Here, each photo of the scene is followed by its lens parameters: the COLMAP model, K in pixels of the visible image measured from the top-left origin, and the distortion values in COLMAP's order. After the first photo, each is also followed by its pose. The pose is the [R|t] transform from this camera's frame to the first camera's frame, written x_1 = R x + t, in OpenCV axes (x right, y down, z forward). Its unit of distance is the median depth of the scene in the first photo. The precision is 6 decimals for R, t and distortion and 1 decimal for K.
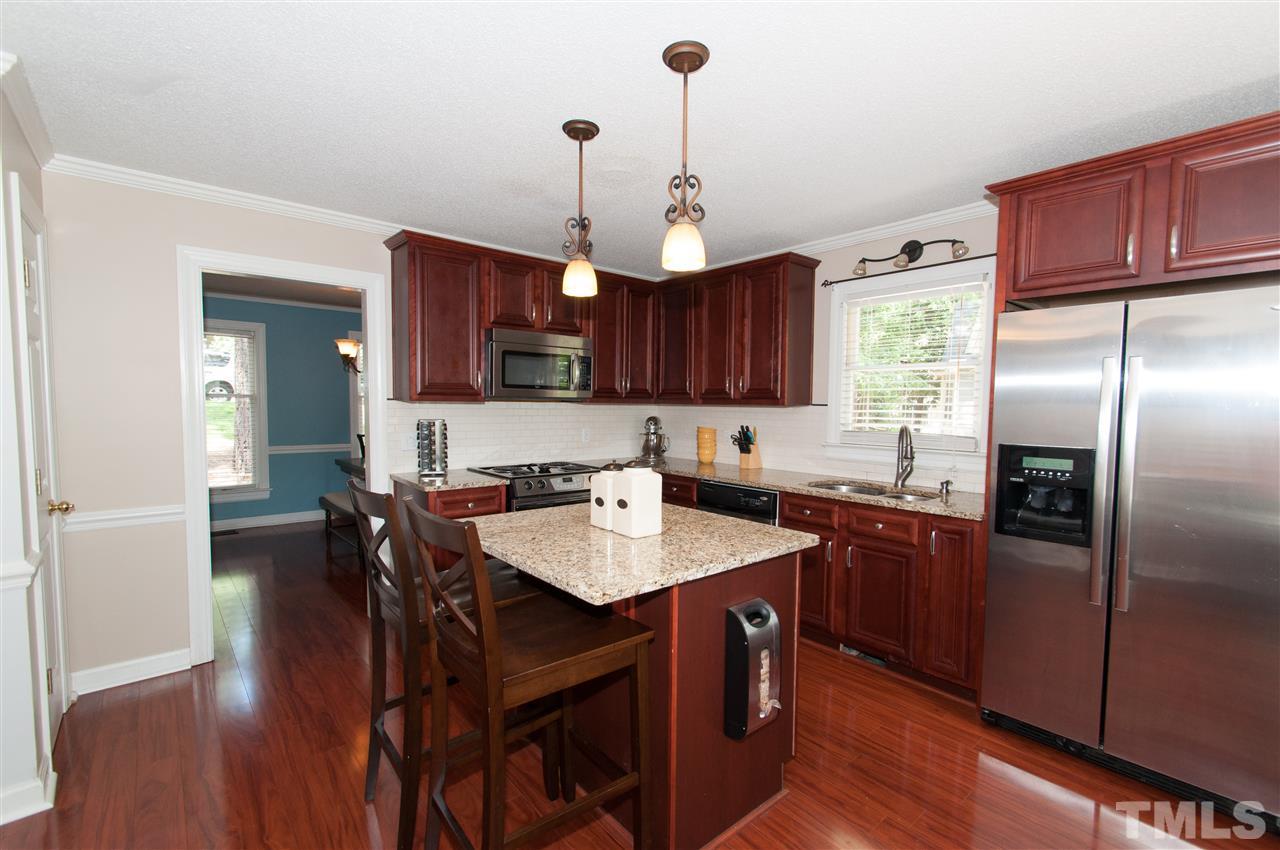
lens RADIAL K [[558.7, 0, 640.5], [0, 558.7, 432.0], [0, 0, 1]] dist [0.003997, -0.000612]
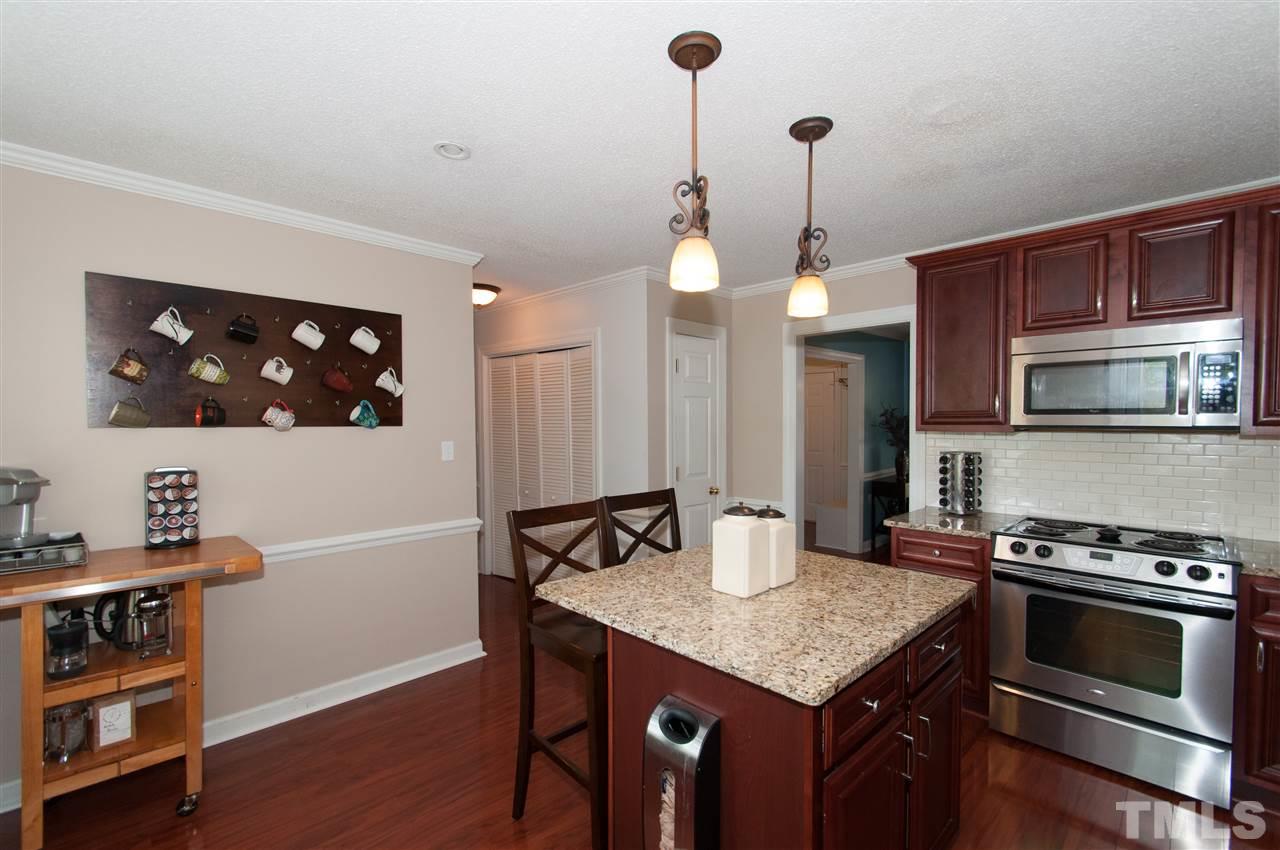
lens RADIAL K [[558.7, 0, 639.7], [0, 558.7, 425.4], [0, 0, 1]] dist [0.003997, -0.000612]
pose [[0.066804, -0.006484, -0.997745, 0.717131], [-0.046655, 0.998865, -0.009615, -0.049187], [0.996675, 0.047192, 0.066426, 0.657341]]
